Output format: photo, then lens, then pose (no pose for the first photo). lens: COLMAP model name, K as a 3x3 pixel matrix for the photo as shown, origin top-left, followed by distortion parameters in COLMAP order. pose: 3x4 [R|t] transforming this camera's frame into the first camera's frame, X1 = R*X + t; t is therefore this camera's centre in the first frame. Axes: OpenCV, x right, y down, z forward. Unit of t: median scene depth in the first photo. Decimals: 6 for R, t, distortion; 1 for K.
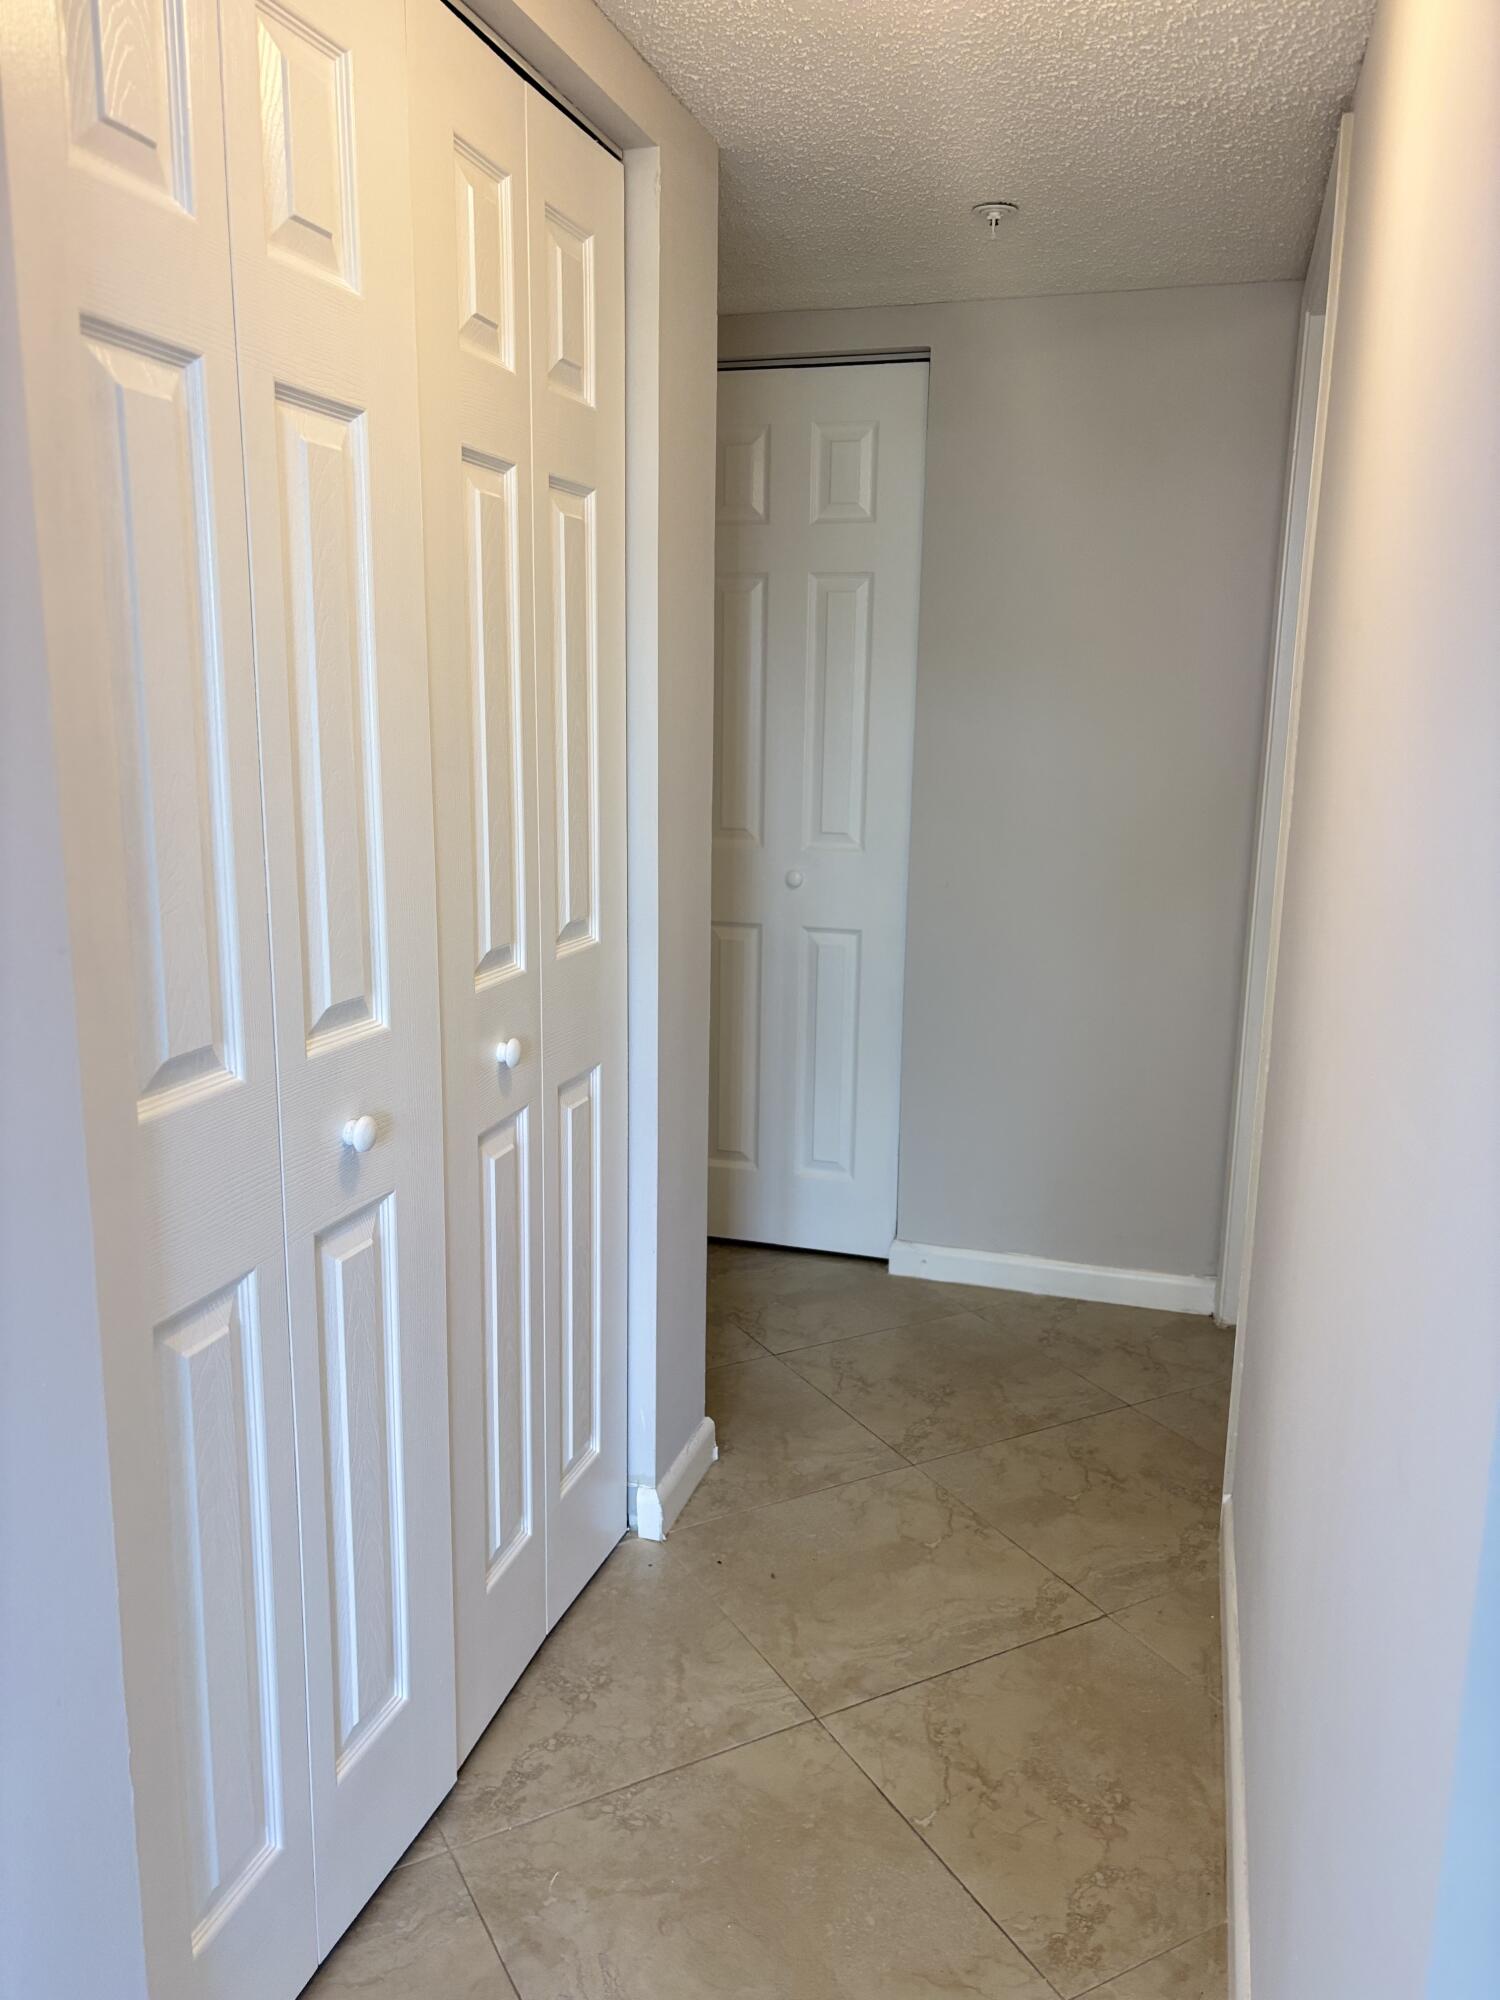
lens RADIAL K [[1520.1, 0, 747.5], [0, 1520.1, 1012.7], [0, 0, 1]] dist [0.101771, -0.116585]
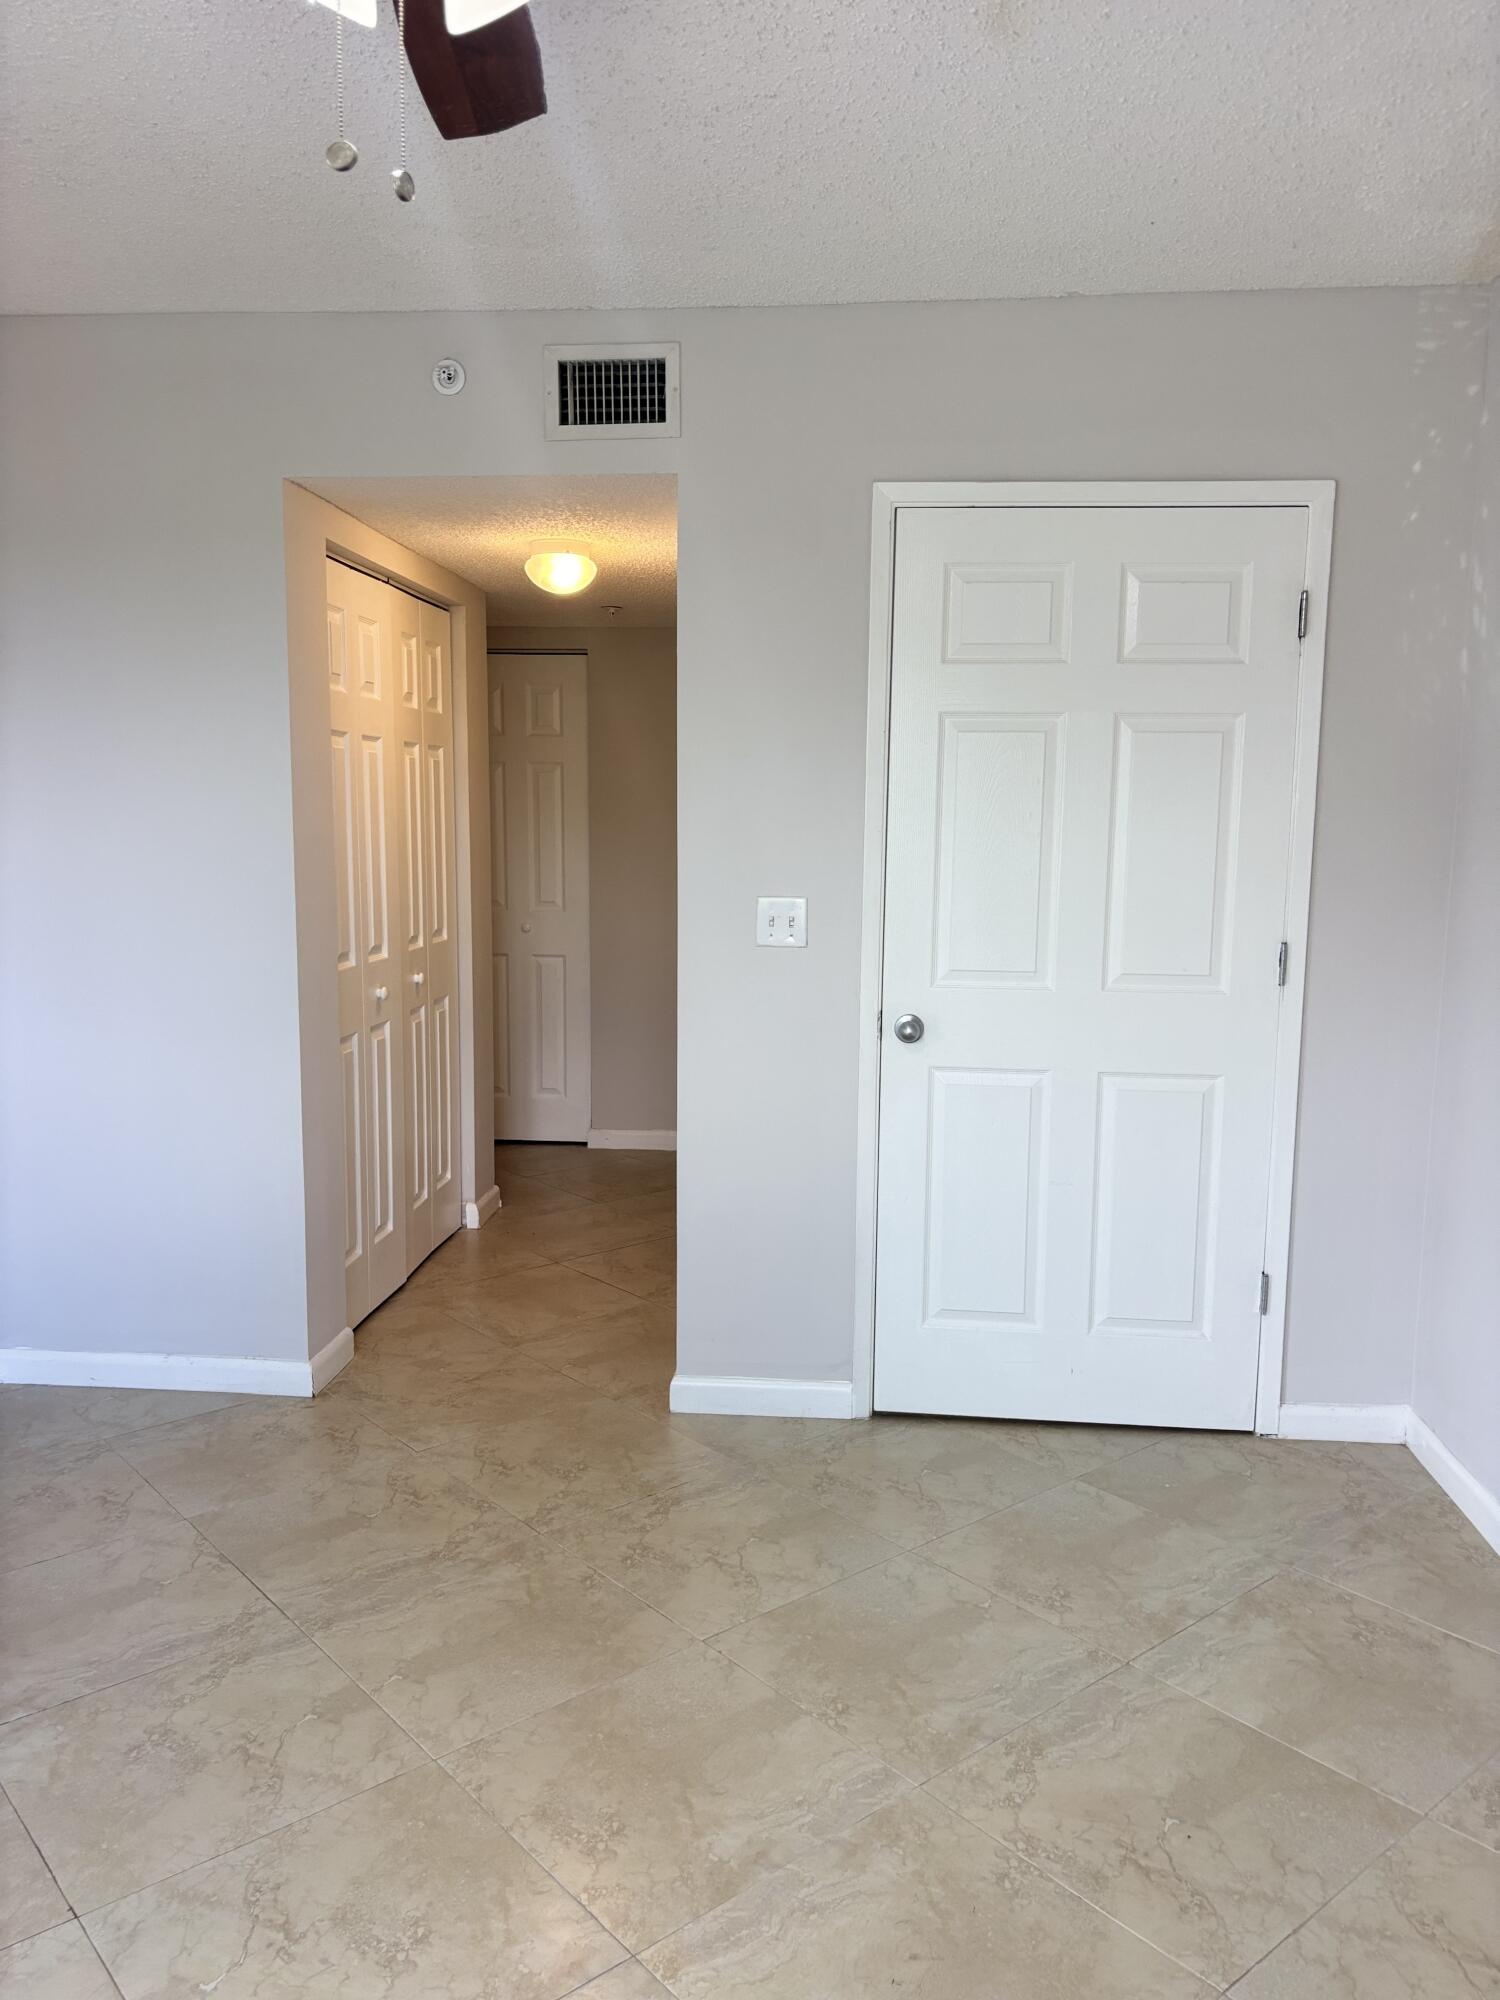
lens RADIAL K [[1519.4, 0, 750.0], [0, 1519.4, 1000.0], [0, 0, 1]] dist [0.100767, -0.111418]
pose [[0.980545, -0.031734, 0.193711, -0.101479], [0.047315, 0.995958, -0.076345, 0.243743], [-0.190505, 0.084026, 0.978084, -1.323531]]
